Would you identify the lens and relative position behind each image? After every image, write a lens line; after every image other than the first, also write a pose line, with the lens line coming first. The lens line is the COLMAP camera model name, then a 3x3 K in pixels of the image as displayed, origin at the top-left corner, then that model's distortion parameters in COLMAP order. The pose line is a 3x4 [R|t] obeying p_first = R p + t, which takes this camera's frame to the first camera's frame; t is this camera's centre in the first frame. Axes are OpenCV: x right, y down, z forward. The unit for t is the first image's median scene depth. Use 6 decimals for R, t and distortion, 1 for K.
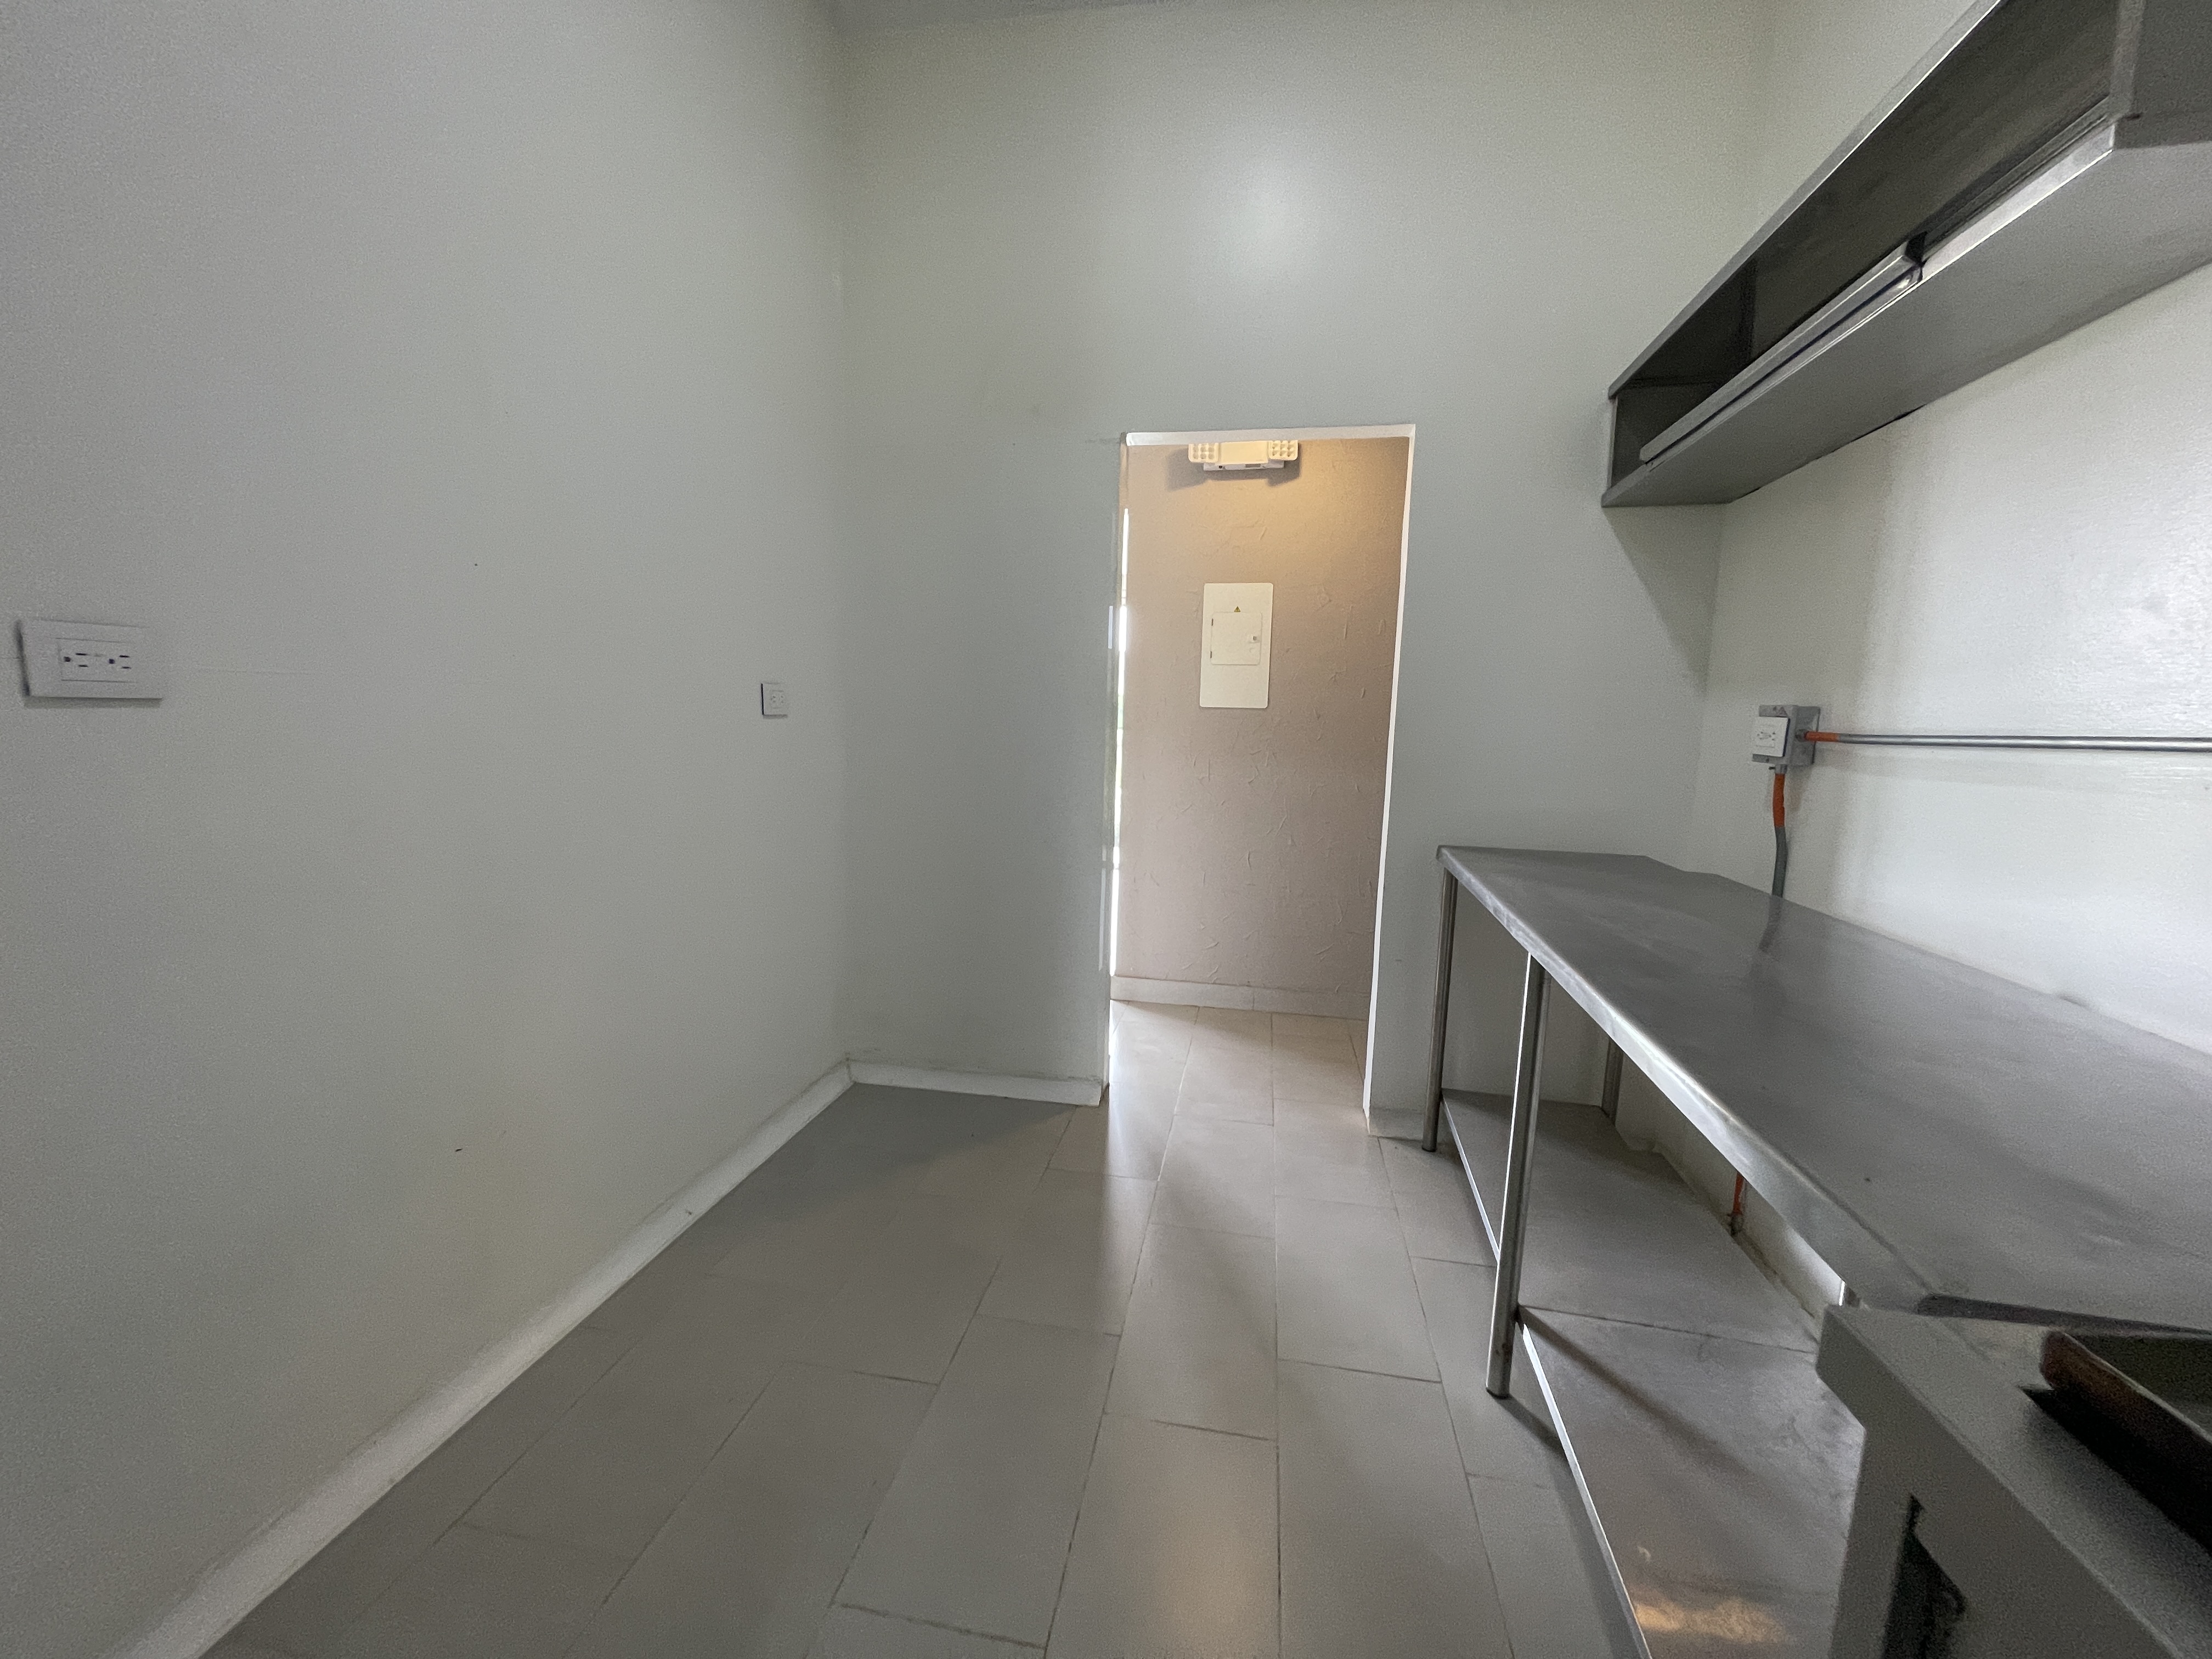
lens RADIAL K [[885.6, 0, 1106.9], [0, 885.6, 831.7], [0, 0, 1]] dist [-0.002192, 0.000270]
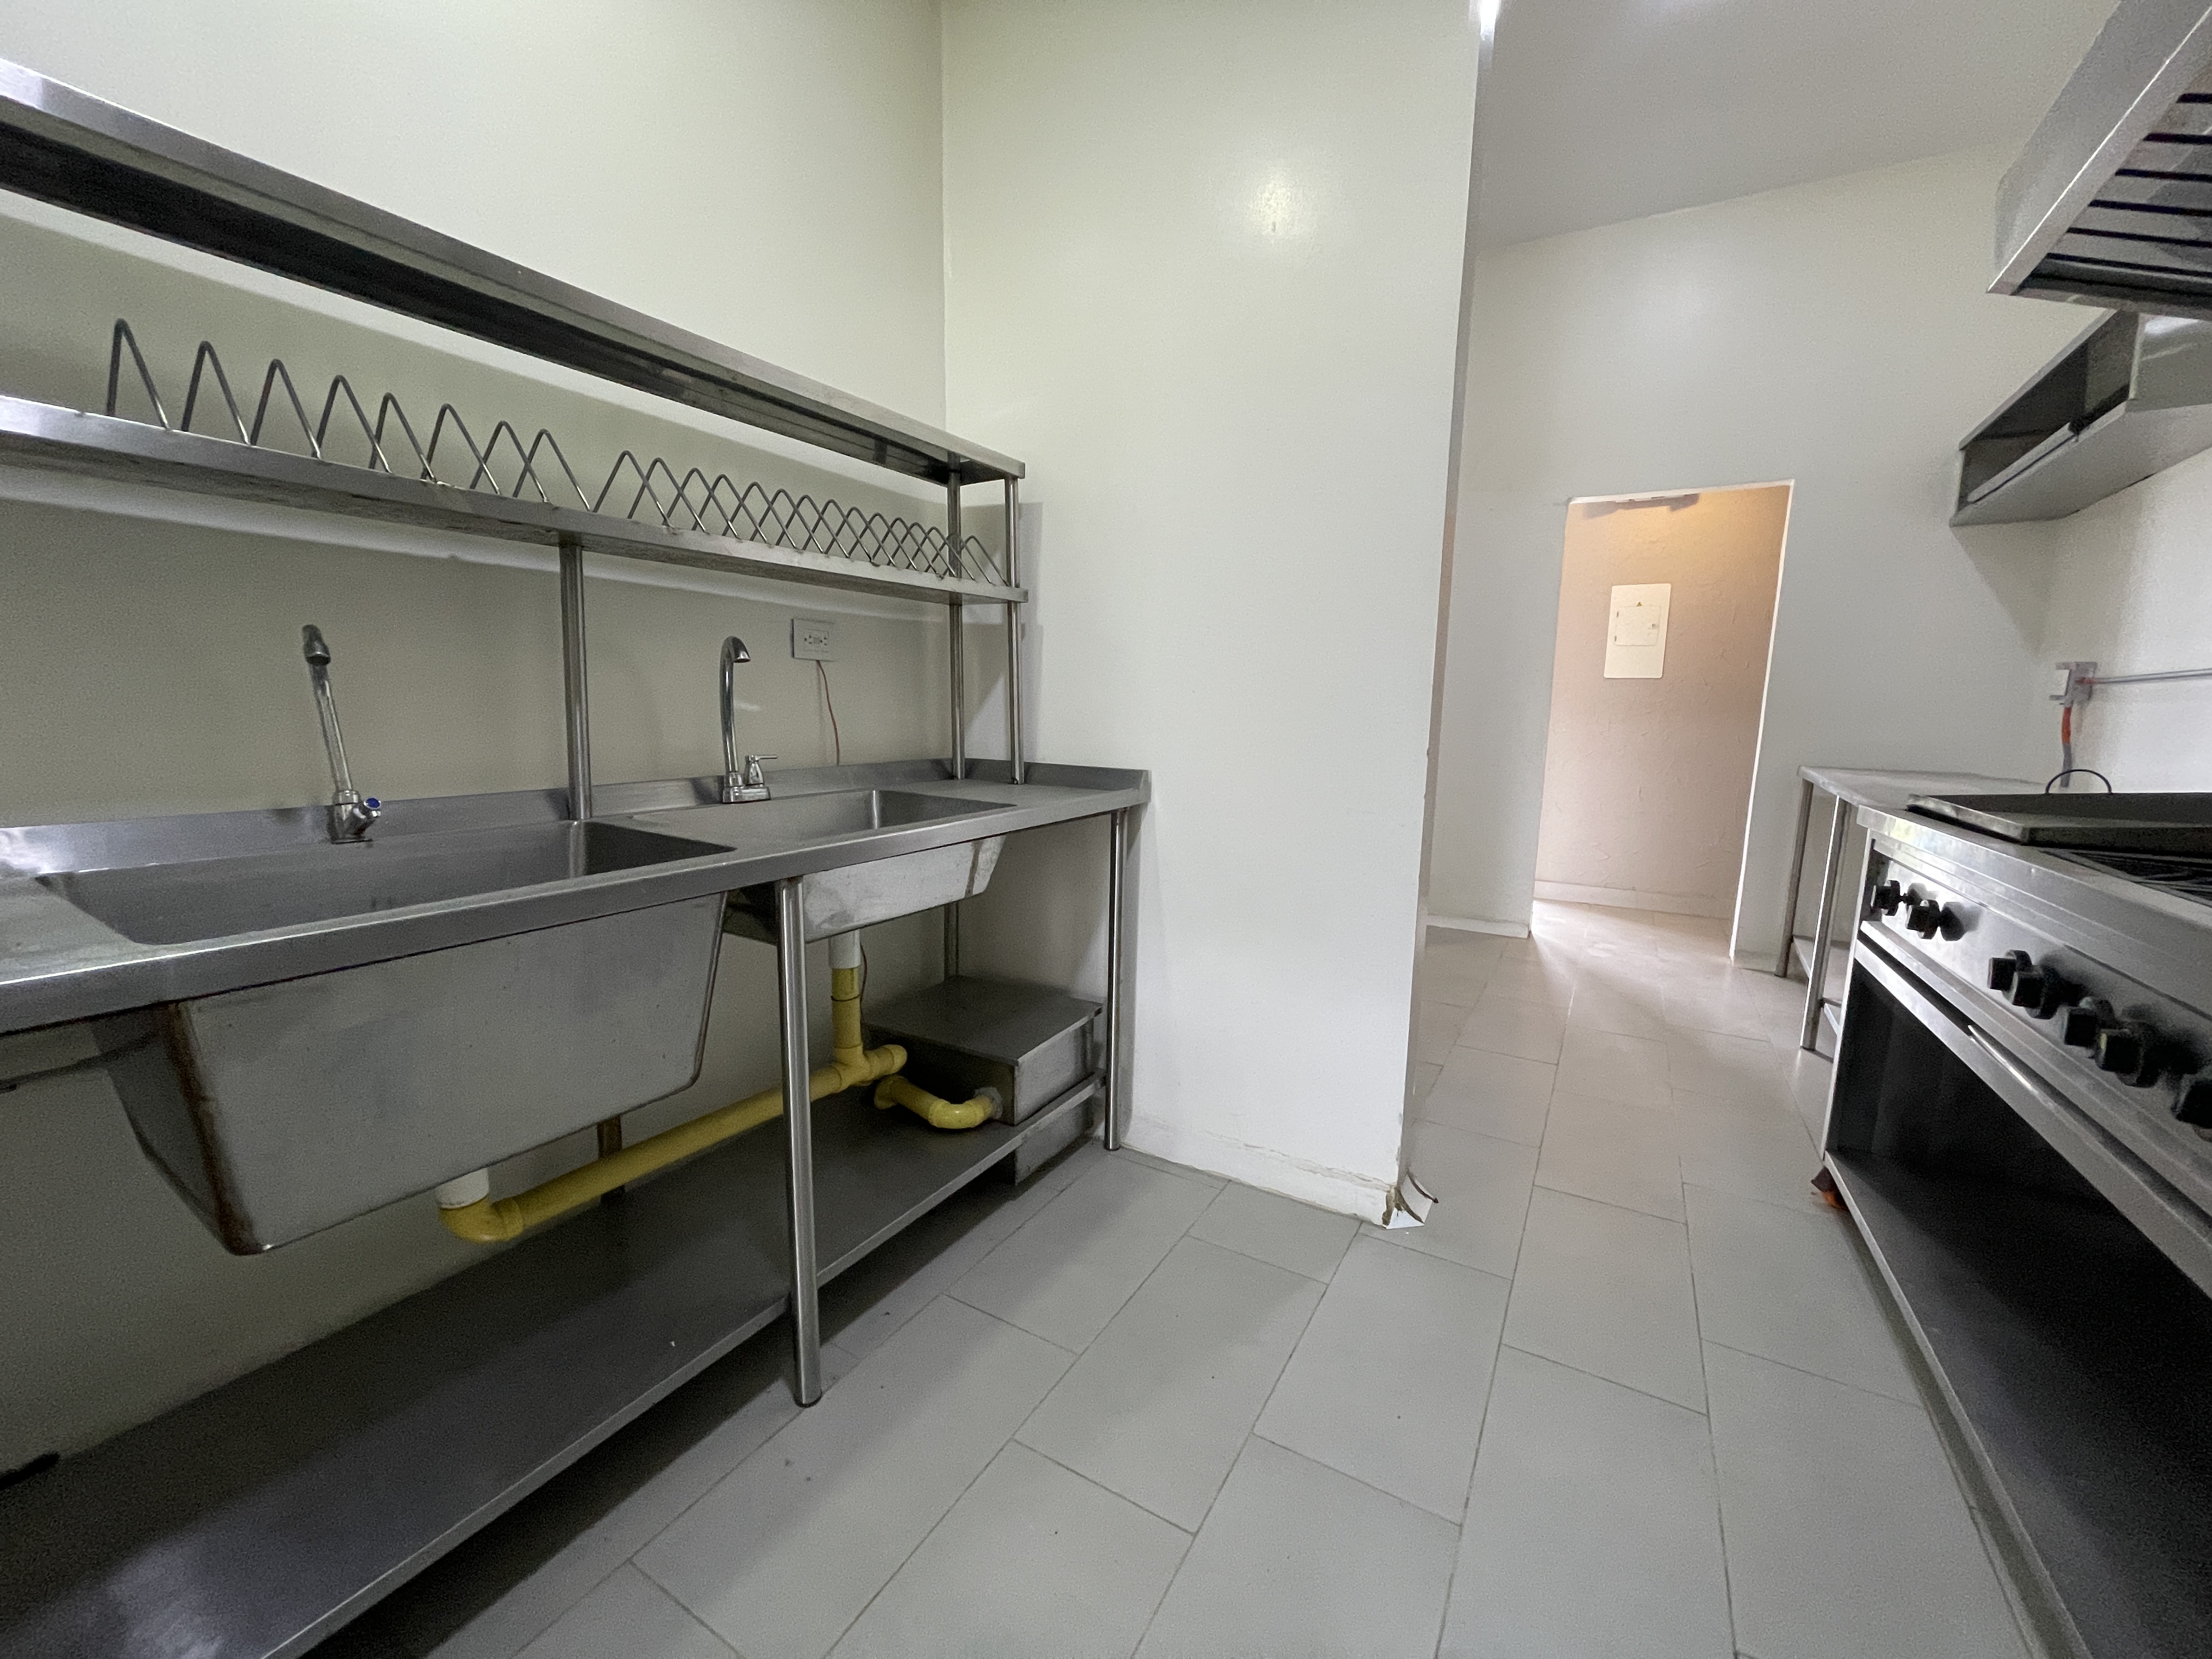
lens RADIAL K [[885.6, 0, 1106.9], [0, 885.6, 831.7], [0, 0, 1]] dist [-0.002192, 0.000270]
pose [[0.938605, 0.042431, -0.342376, -0.210072], [-0.038966, 0.999096, 0.016995, 0.155421], [0.342787, -0.002611, 0.939409, -0.822344]]
